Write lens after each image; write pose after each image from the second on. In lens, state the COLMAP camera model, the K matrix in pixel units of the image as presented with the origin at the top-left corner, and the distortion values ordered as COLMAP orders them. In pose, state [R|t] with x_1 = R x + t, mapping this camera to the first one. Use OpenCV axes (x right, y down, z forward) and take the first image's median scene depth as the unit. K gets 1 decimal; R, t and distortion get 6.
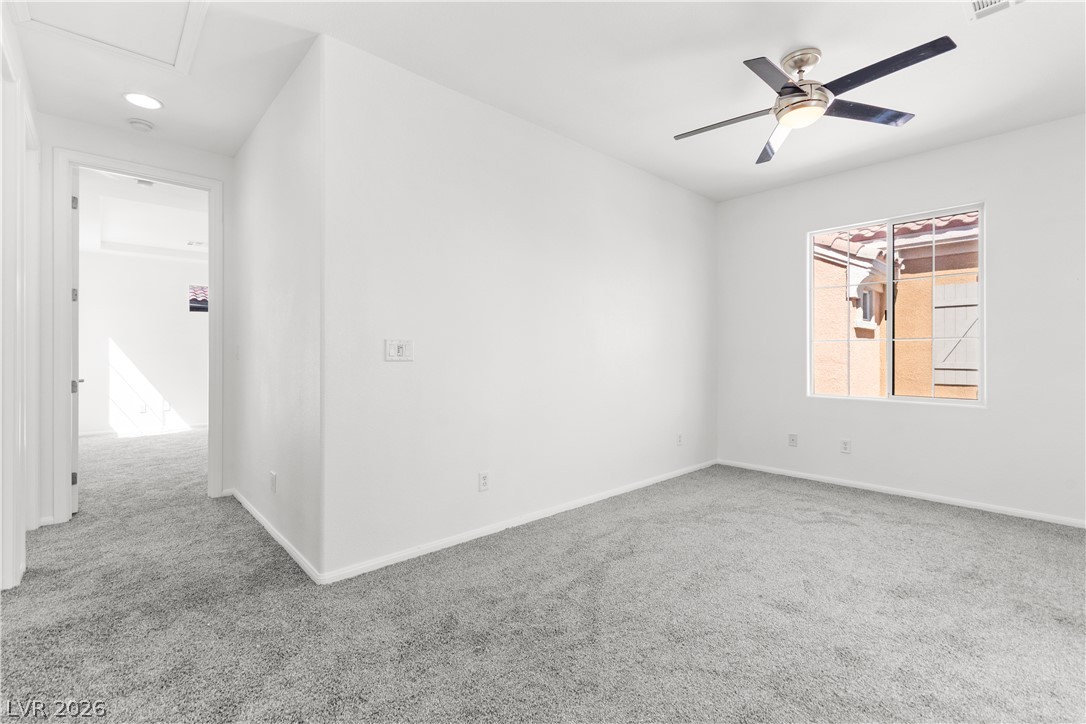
lens RADIAL K [[480.6, 0, 547.3], [0, 480.6, 353.6], [0, 0, 1]] dist [0.004451, -0.001254]
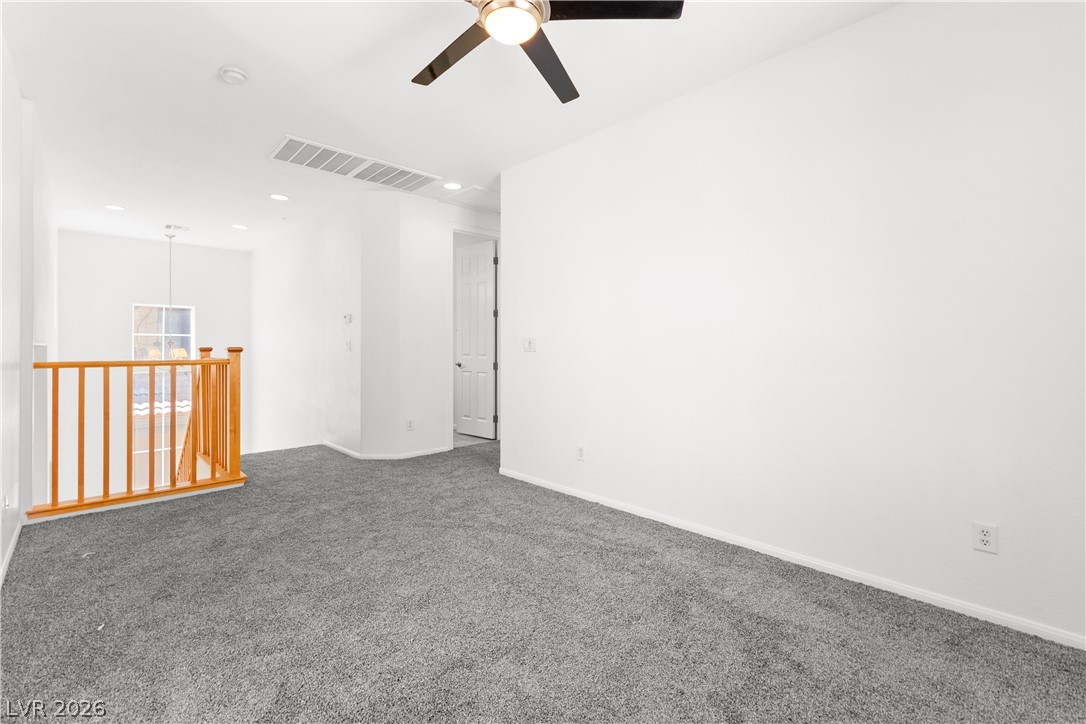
lens RADIAL K [[480.6, 0, 541.6], [0, 480.6, 350.5], [0, 0, 1]] dist [0.004451, -0.001254]
pose [[0.026290, 0.005414, -0.999640, 1.074249], [-0.002722, 0.999982, 0.005345, 0.003032], [0.999651, 0.002581, 0.026305, 0.874365]]
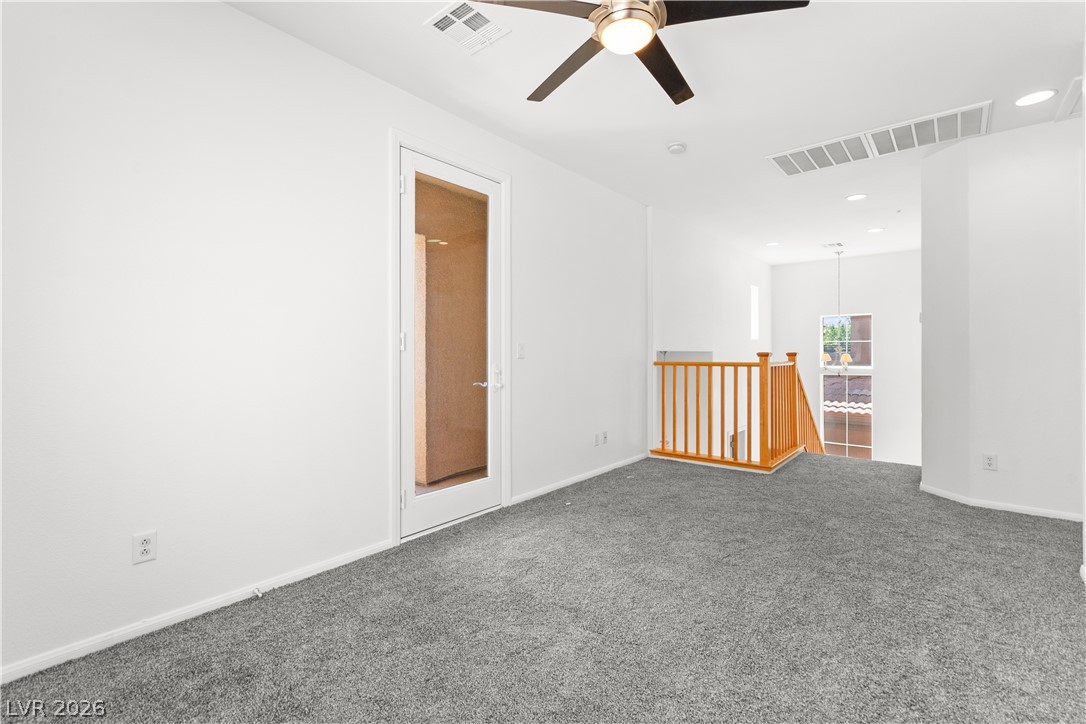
lens RADIAL K [[480.6, 0, 544.5], [0, 480.6, 359.2], [0, 0, 1]] dist [0.004451, -0.001254]
pose [[-0.988863, -0.000473, -0.148827, 0.651998], [-0.003001, 0.999855, 0.016763, 0.002034], [0.148798, 0.017023, -0.988721, 1.463000]]
